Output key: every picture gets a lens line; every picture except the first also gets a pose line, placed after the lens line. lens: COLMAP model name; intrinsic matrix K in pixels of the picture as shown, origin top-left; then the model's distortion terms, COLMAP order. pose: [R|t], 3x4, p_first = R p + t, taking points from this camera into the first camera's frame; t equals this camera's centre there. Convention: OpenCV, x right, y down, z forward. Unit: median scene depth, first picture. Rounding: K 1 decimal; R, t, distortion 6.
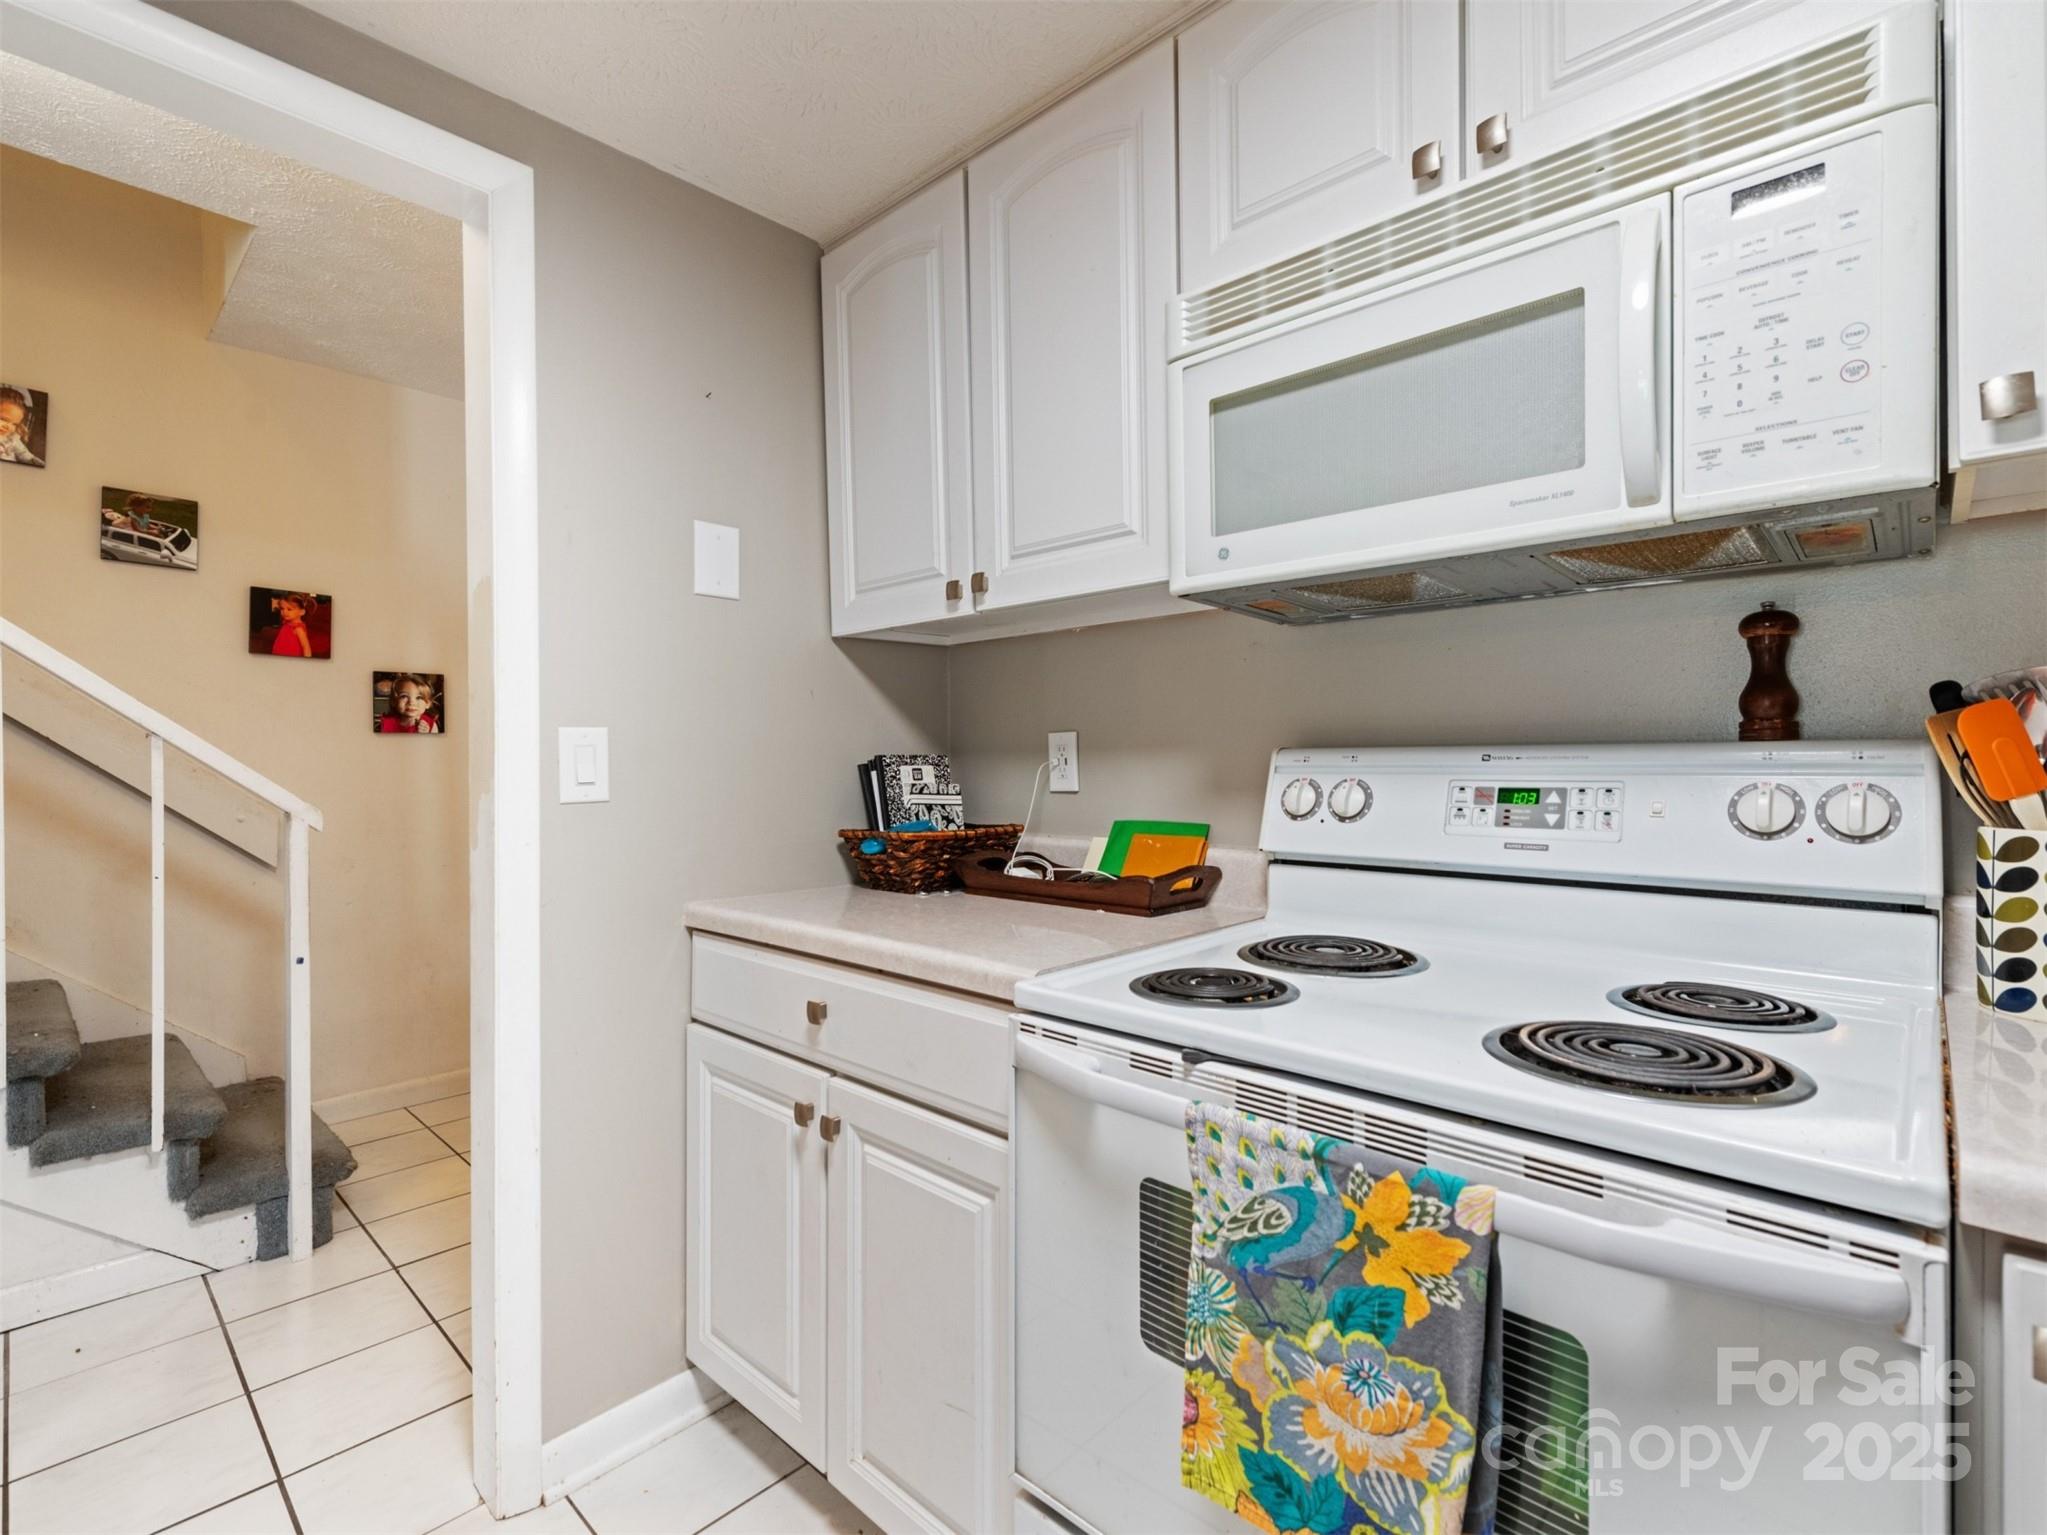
lens RADIAL K [[959.6, 0, 1022.9], [0, 959.6, 770.5], [0, 0, 1]] dist [0.004719, 0.000015]
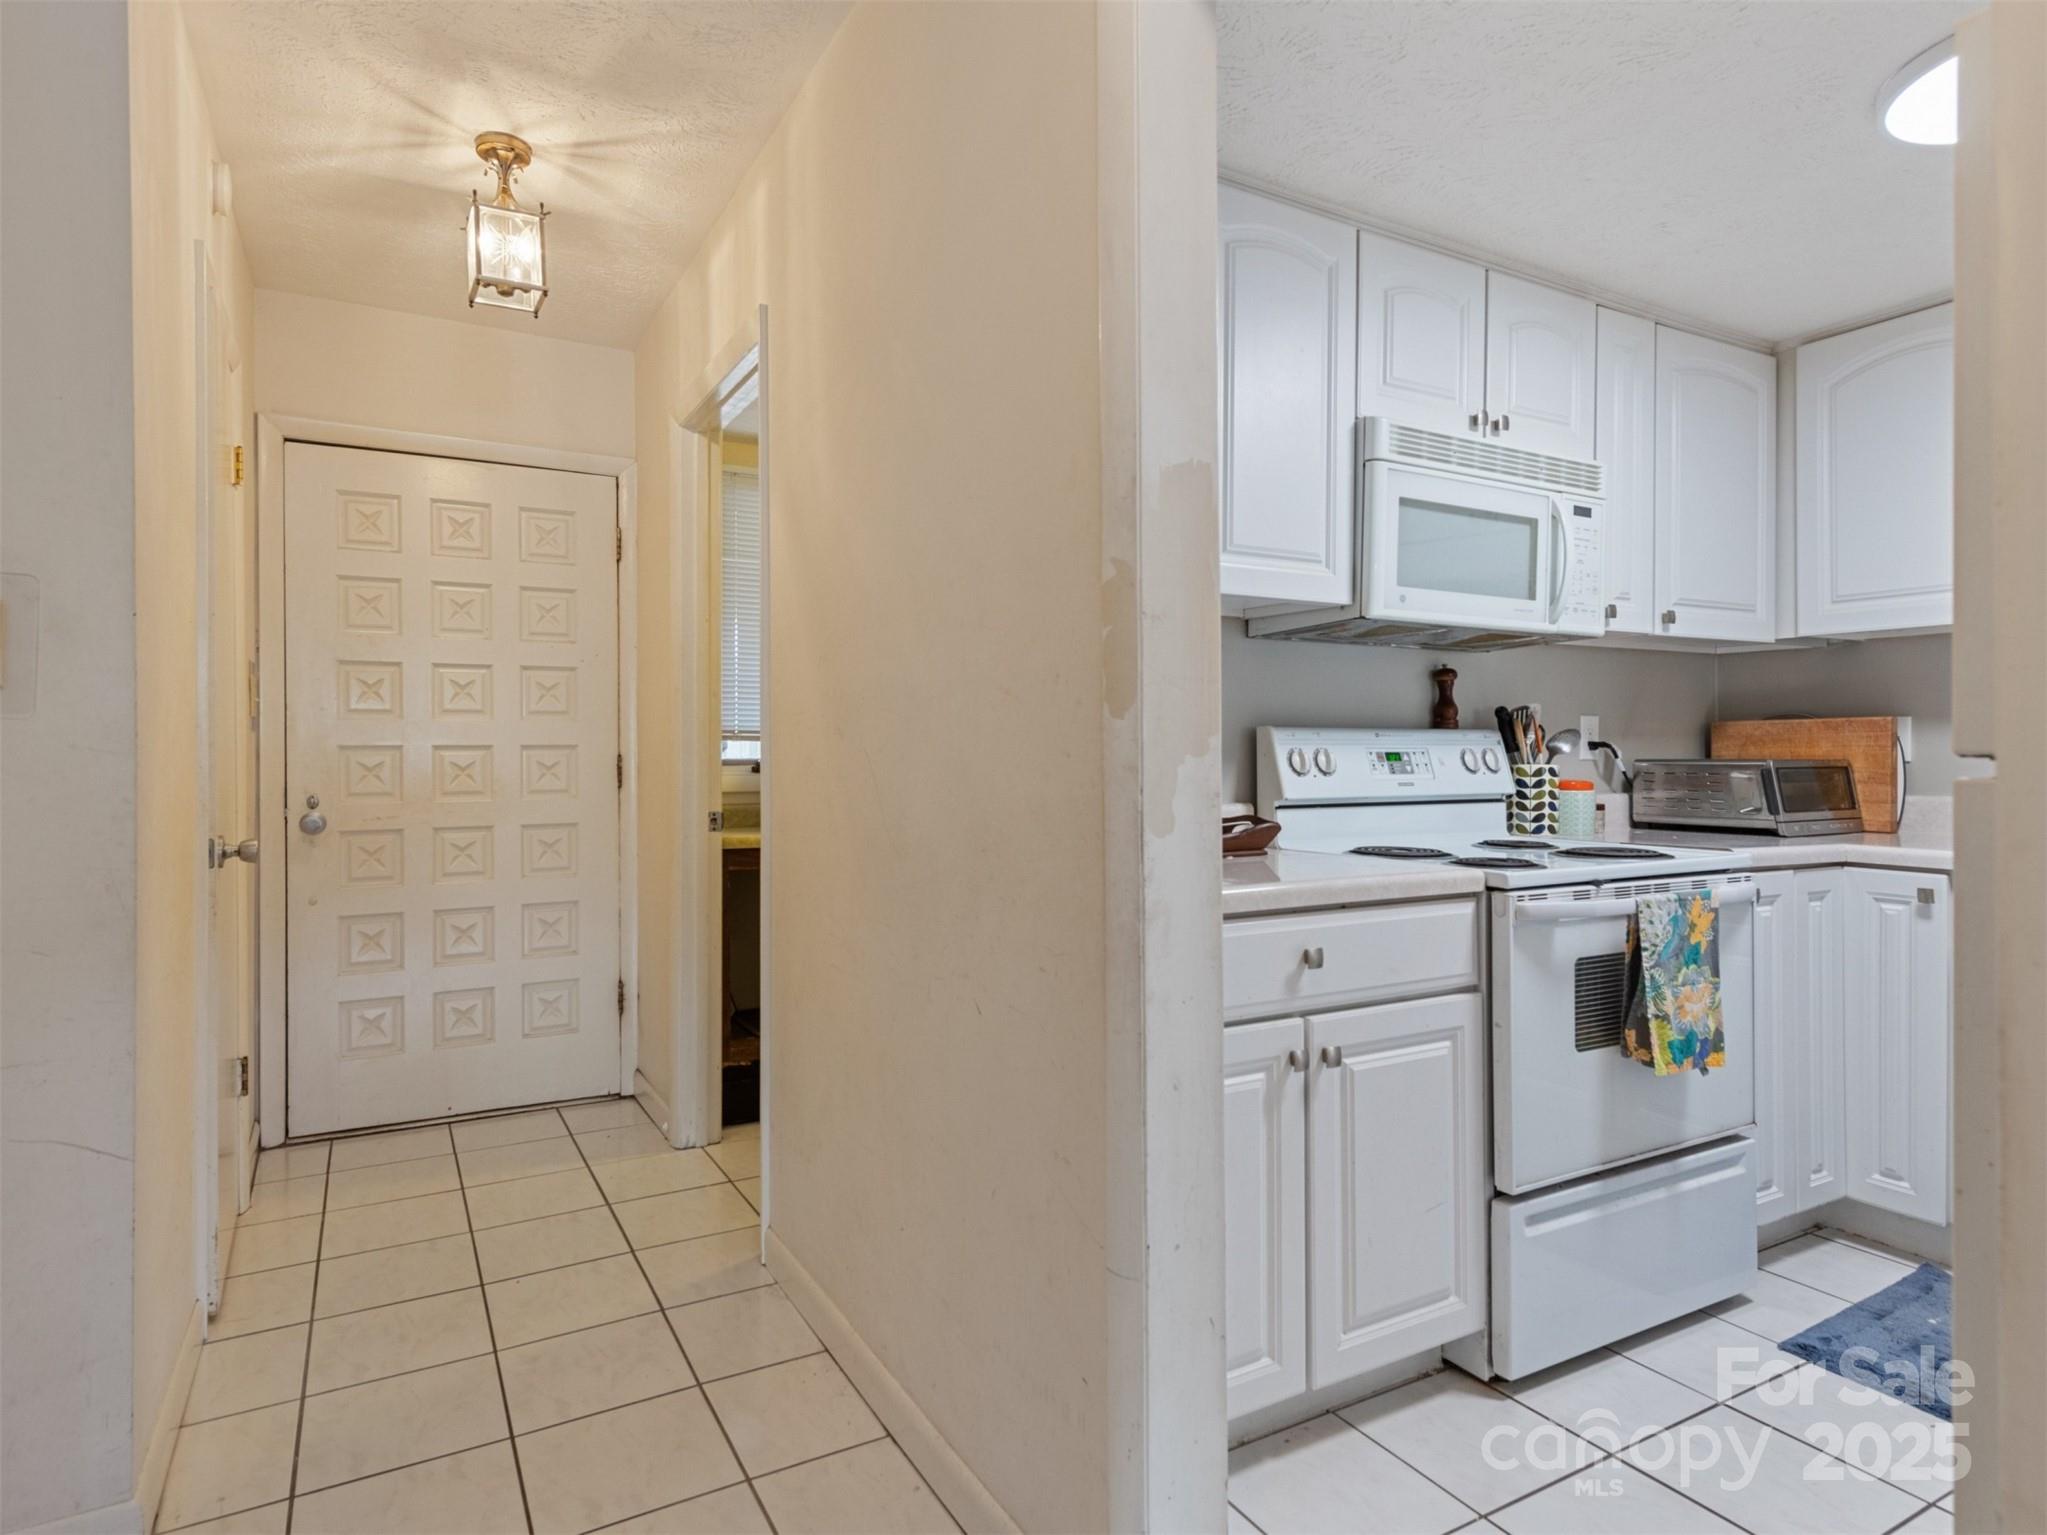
lens RADIAL K [[1135.5, 0, 1019.7], [0, 1135.5, 760.2], [0, 0, 1]] dist [-0.006121, -0.000351]
pose [[0.296582, 0.003205, 0.955002, -2.011214], [0.009354, 0.999937, -0.006260, 0.046937], [-0.954961, 0.010790, 0.296534, 1.230302]]
